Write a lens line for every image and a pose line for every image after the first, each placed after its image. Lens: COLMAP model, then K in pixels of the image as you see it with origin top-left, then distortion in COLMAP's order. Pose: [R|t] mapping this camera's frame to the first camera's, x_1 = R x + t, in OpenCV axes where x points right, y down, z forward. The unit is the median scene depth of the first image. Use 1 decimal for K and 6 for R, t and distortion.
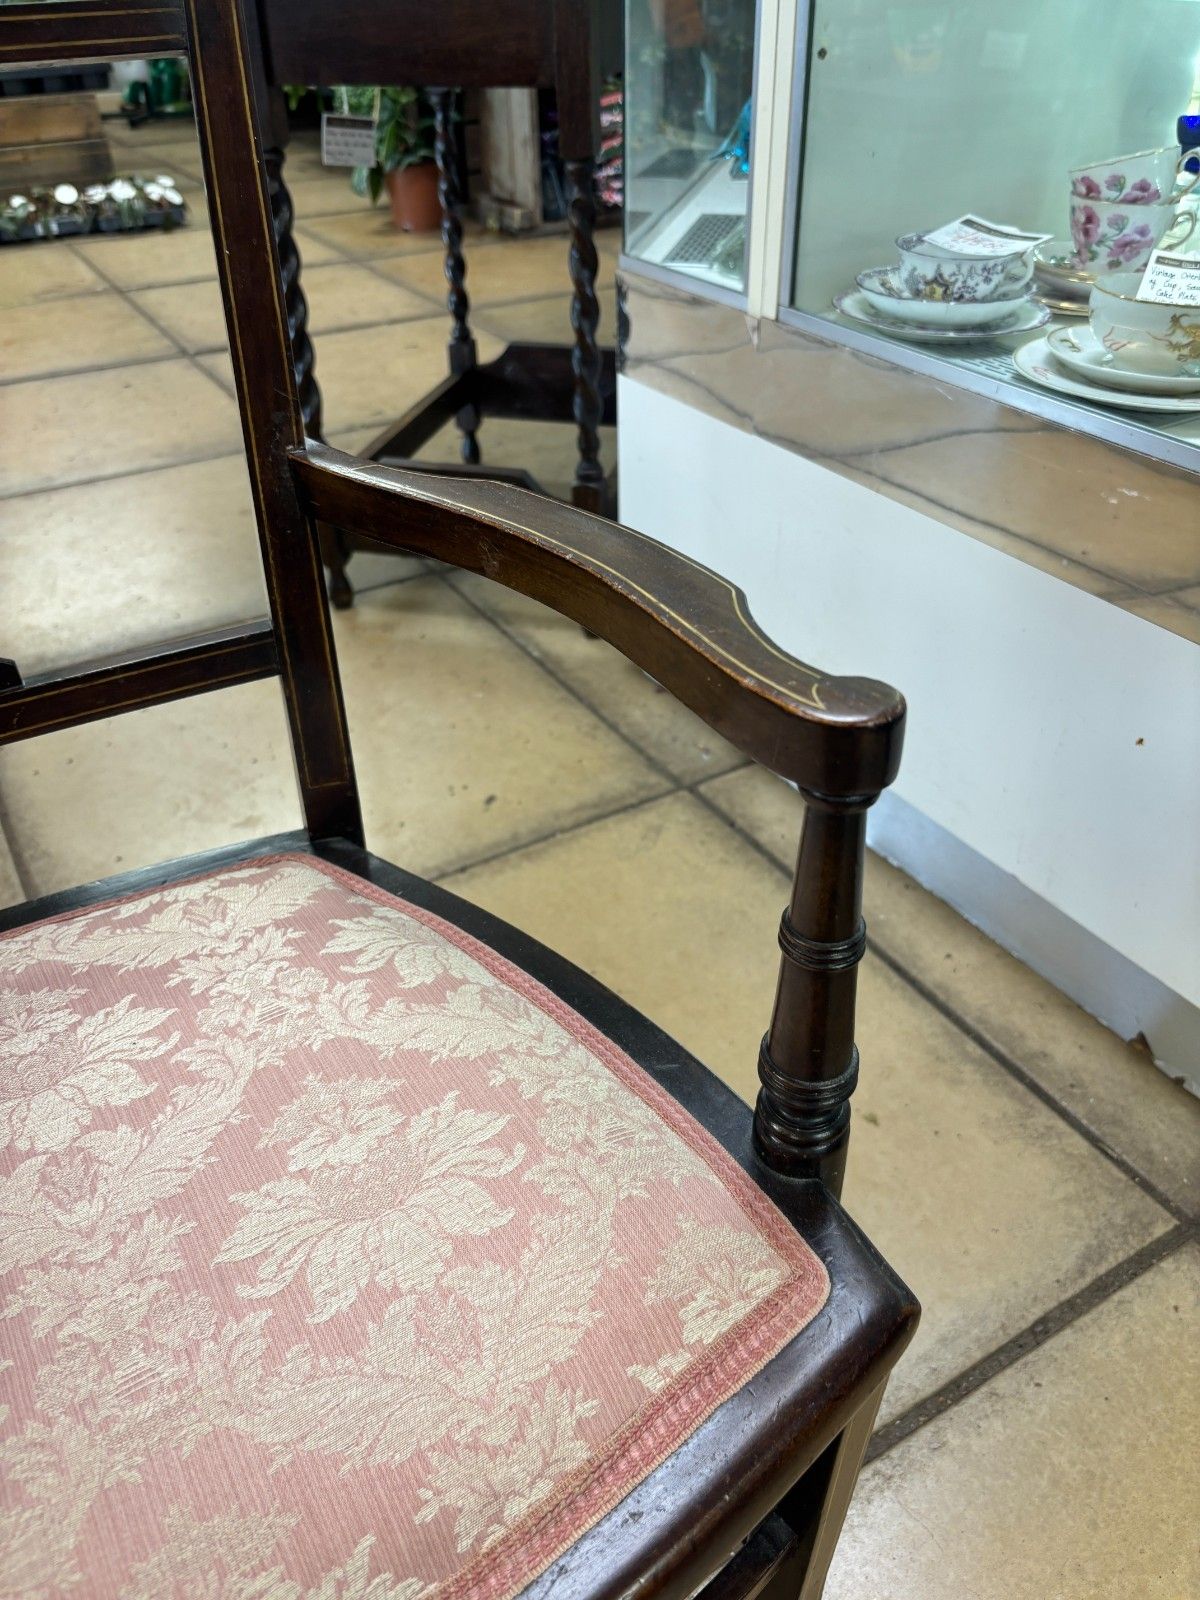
lens RADIAL K [[1227.9, 0, 610.0], [0, 1227.9, 788.5], [0, 0, 1]] dist [0.037597, -0.057275]
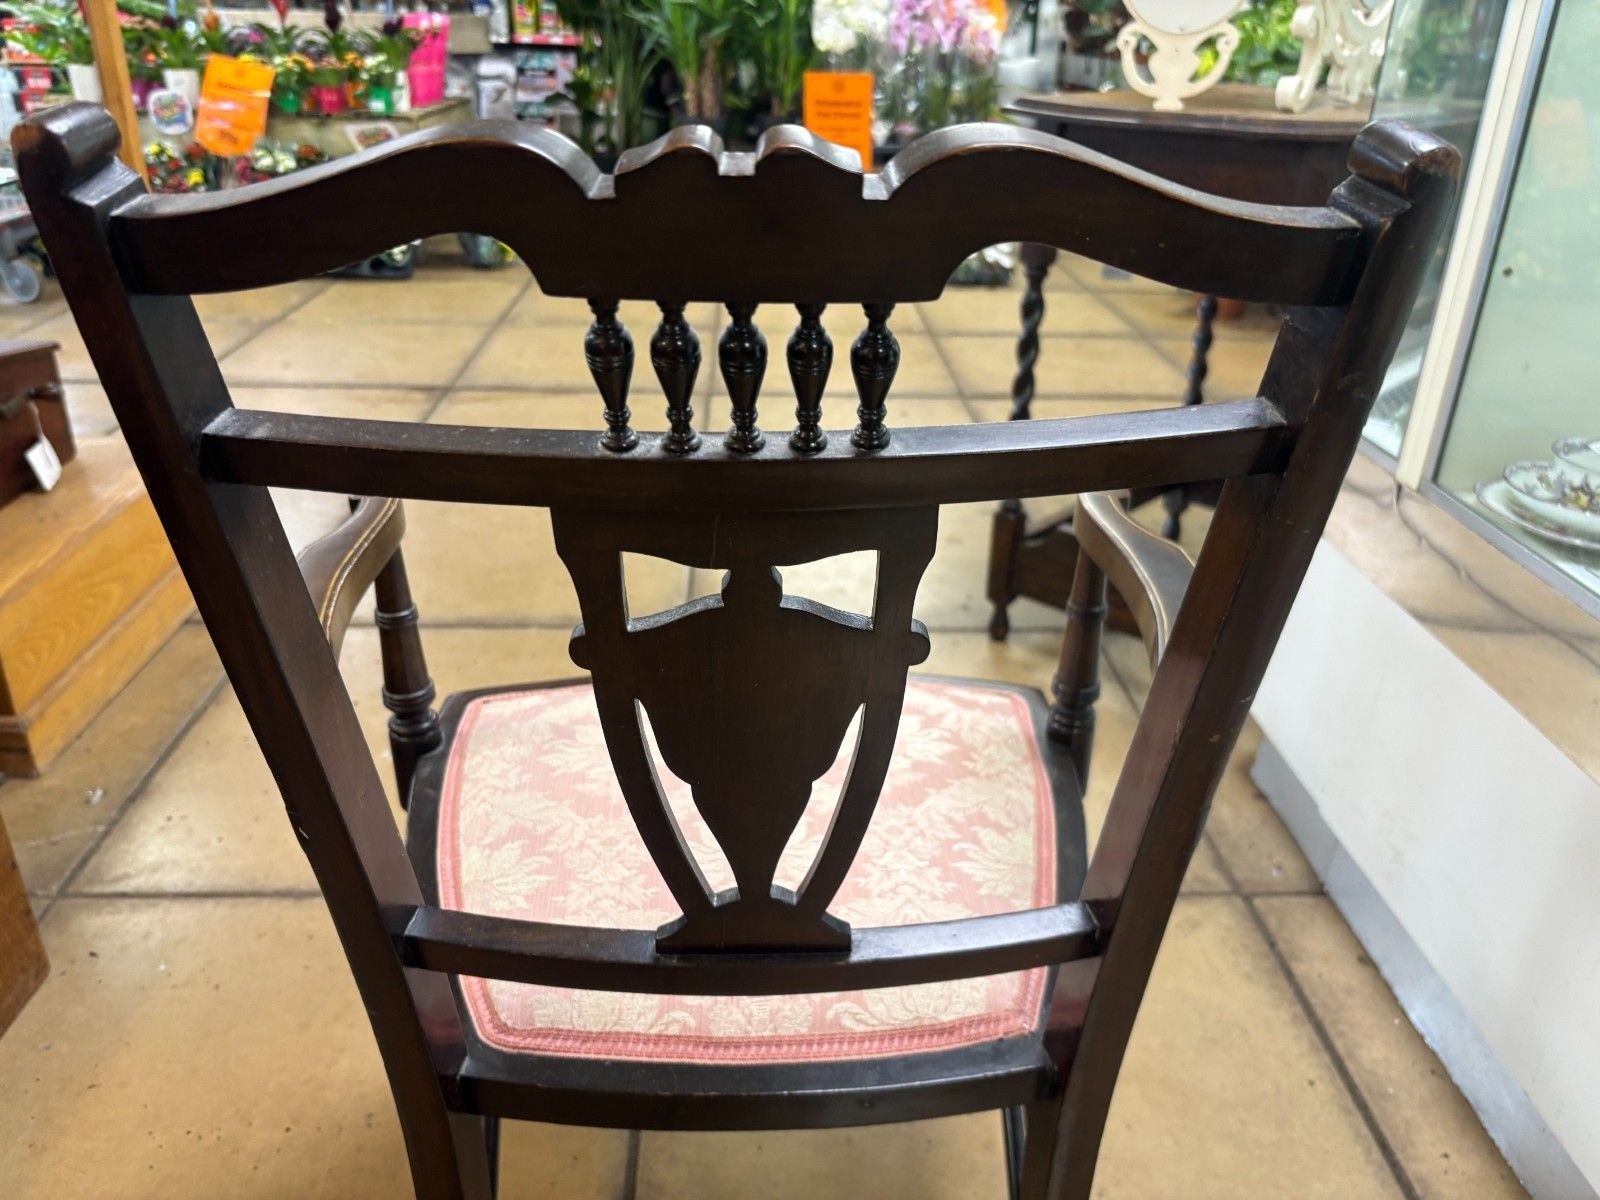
lens RADIAL K [[1227.9, 0, 794.6], [0, 1227.9, 606.1], [0, 0, 1]] dist [0.037597, -0.057275]
pose [[0.872011, 0.243774, -0.424466, 0.118594], [-0.310417, 0.945894, -0.094478, -0.016015], [0.378469, 0.214147, 0.900501, -0.113453]]
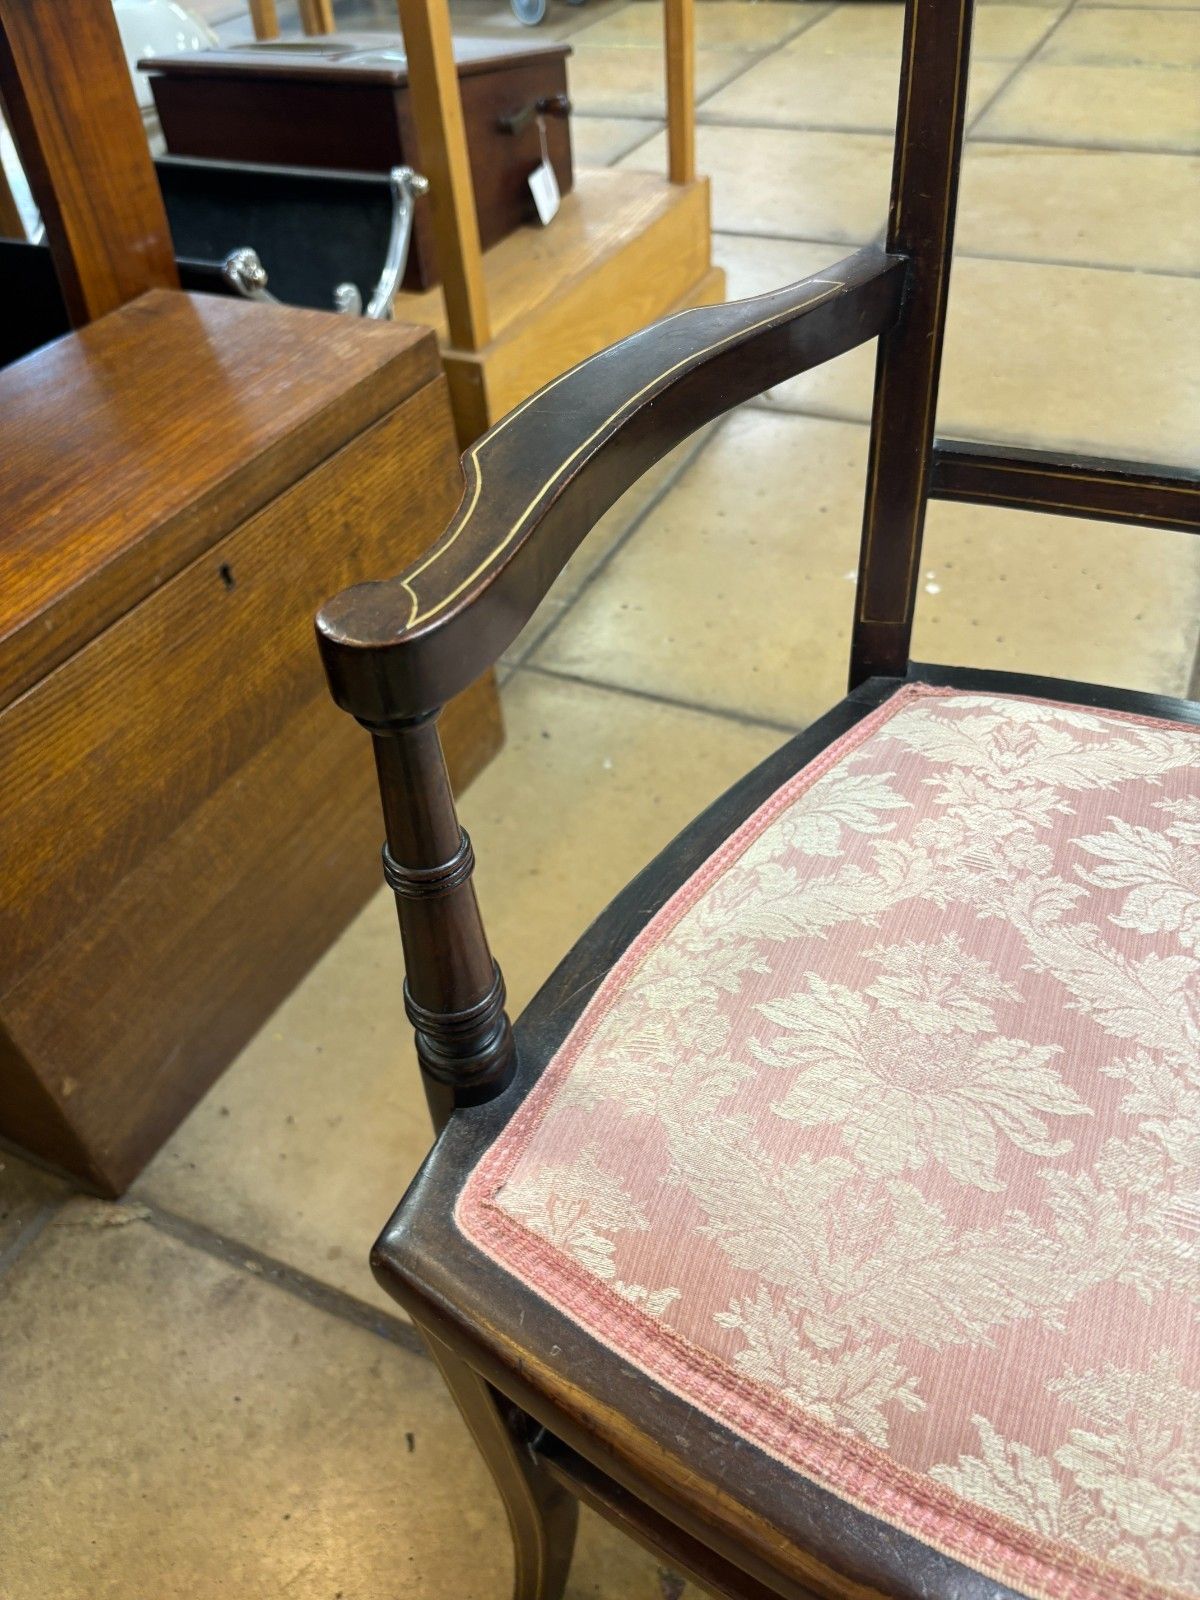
lens RADIAL K [[1227.9, 0, 614.2], [0, 1227.9, 797.5], [0, 0, 1]] dist [0.037597, -0.057275]
pose [[0.556205, 0.545814, -0.626676, -0.060026], [-0.436073, 0.833613, 0.339013, 0.019985], [0.707443, 0.084716, 0.701675, -0.010200]]
